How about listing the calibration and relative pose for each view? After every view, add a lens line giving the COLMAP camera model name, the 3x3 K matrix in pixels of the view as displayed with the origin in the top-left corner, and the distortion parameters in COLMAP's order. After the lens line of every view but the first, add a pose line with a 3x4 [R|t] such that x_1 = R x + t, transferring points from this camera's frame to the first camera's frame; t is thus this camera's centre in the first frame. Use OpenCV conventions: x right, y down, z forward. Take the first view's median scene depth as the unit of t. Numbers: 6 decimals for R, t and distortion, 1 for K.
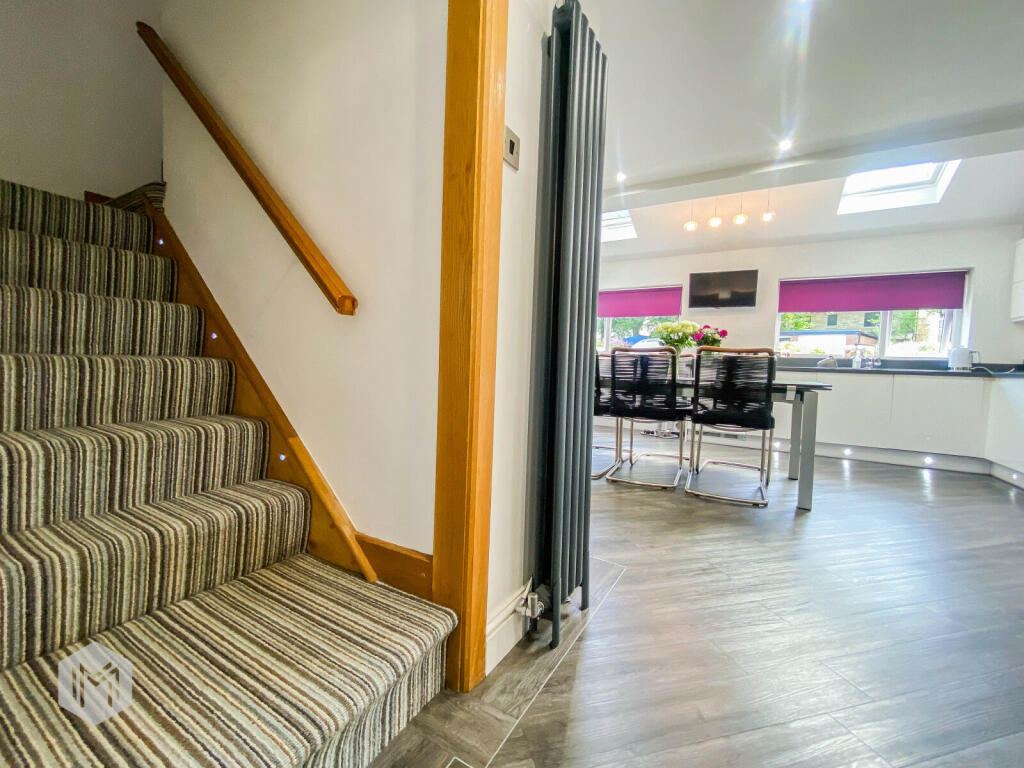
lens RADIAL K [[422.1, 0, 515.3], [0, 422.1, 382.6], [0, 0, 1]] dist [-0.000316, -0.000455]
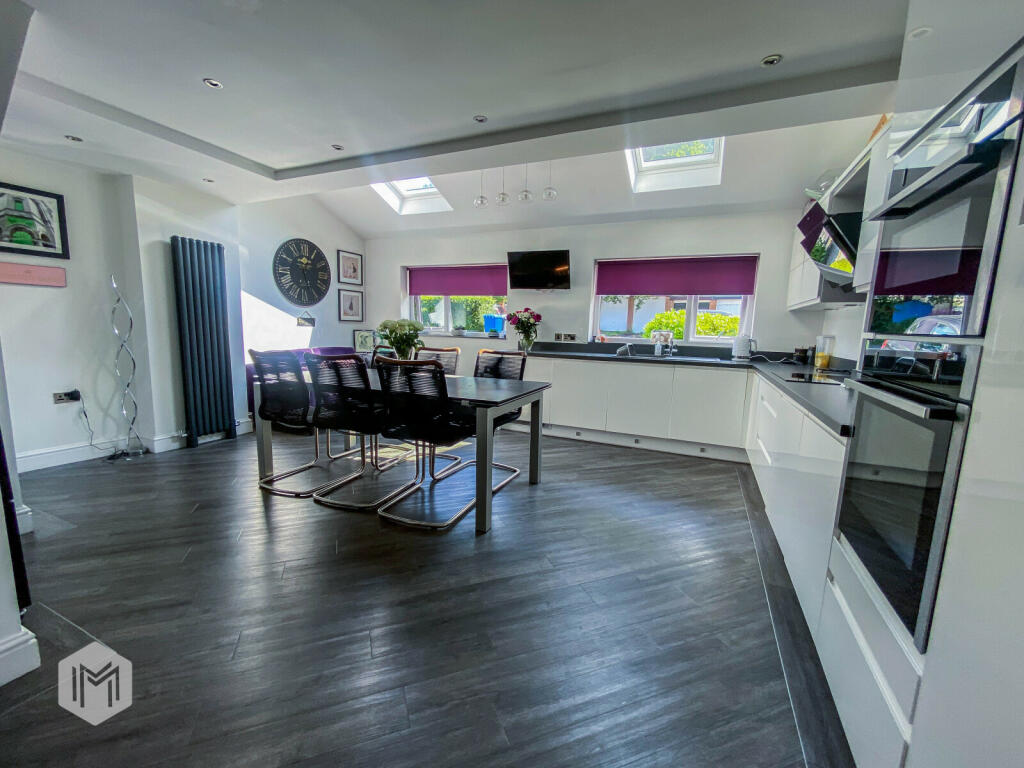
lens RADIAL K [[422.1, 0, 515.3], [0, 422.1, 382.6], [0, 0, 1]] dist [-0.000316, -0.000455]
pose [[0.994968, -0.023143, 0.097483, 0.390790], [0.013874, 0.995409, 0.094707, -0.068870], [-0.099227, -0.092878, 0.990721, 0.049933]]
